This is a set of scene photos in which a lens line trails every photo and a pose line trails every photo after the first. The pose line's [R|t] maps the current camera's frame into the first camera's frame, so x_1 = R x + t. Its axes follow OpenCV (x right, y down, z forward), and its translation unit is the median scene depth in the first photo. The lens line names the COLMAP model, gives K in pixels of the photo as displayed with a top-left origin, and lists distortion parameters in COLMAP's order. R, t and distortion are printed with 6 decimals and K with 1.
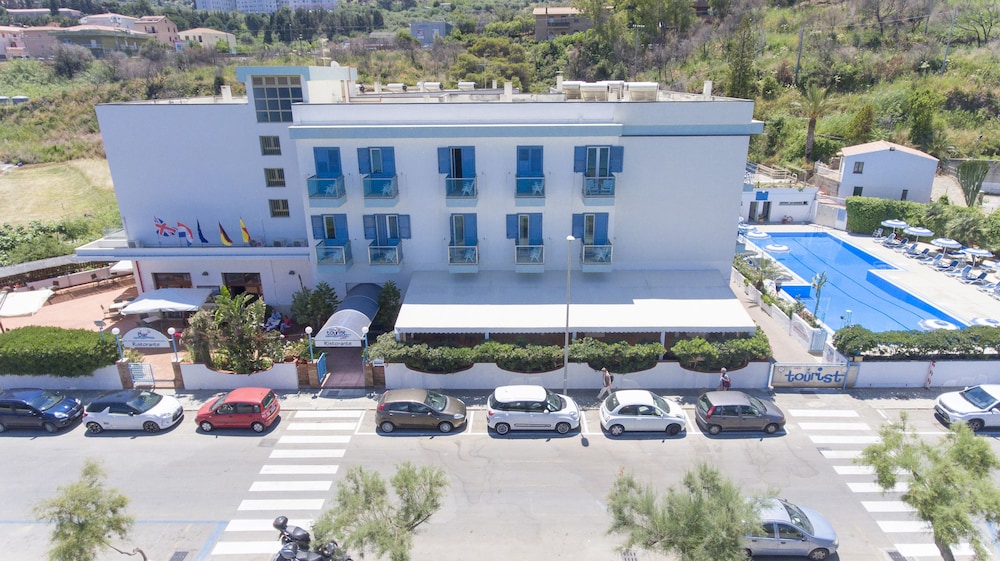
lens RADIAL K [[590.1, 0, 510.5], [0, 590.1, 280.1], [0, 0, 1]] dist [-0.002477, -0.001020]
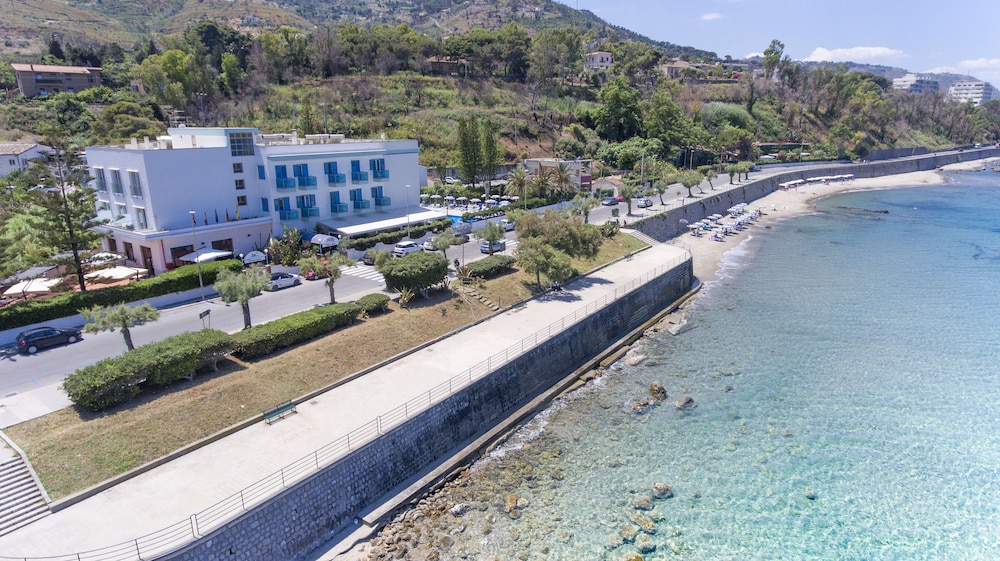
lens RADIAL K [[590.1, 0, 510.5], [0, 590.1, 280.1], [0, 0, 1]] dist [-0.002477, -0.001020]
pose [[0.568889, -0.206833, 0.795981, -1.507136], [0.269604, 0.961277, 0.057098, 0.256807], [-0.776968, 0.182118, 0.602623, -0.796801]]
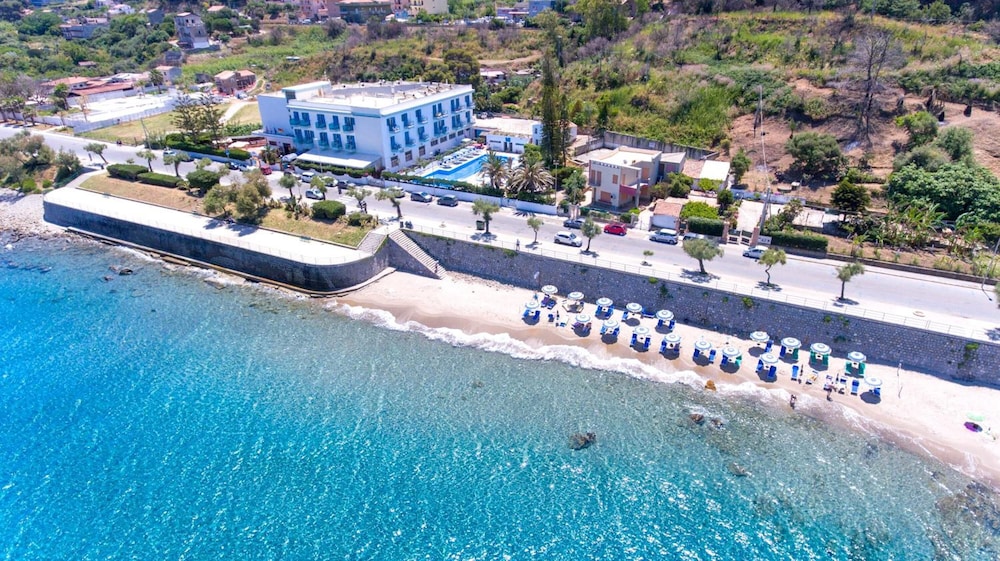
lens RADIAL K [[590.1, 0, 510.5], [0, 590.1, 280.1], [0, 0, 1]] dist [-0.002477, -0.001020]
pose [[0.892611, 0.197911, -0.405065, 2.589213], [-0.144627, 0.976708, 0.158508, 0.037062], [0.427000, -0.082902, 0.900443, -1.884908]]
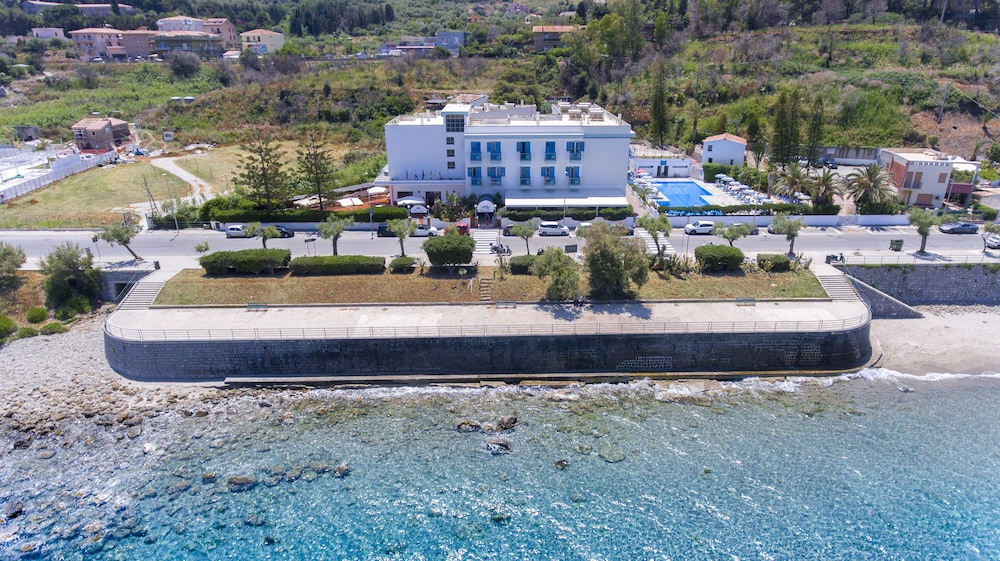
lens RADIAL K [[590.1, 0, 510.5], [0, 590.1, 280.1], [0, 0, 1]] dist [-0.002477, -0.001020]
pose [[0.999724, -0.004533, 0.023059, -0.202219], [0.003587, 0.999157, 0.040891, 0.279579], [-0.023225, -0.040797, 0.998898, -1.623527]]
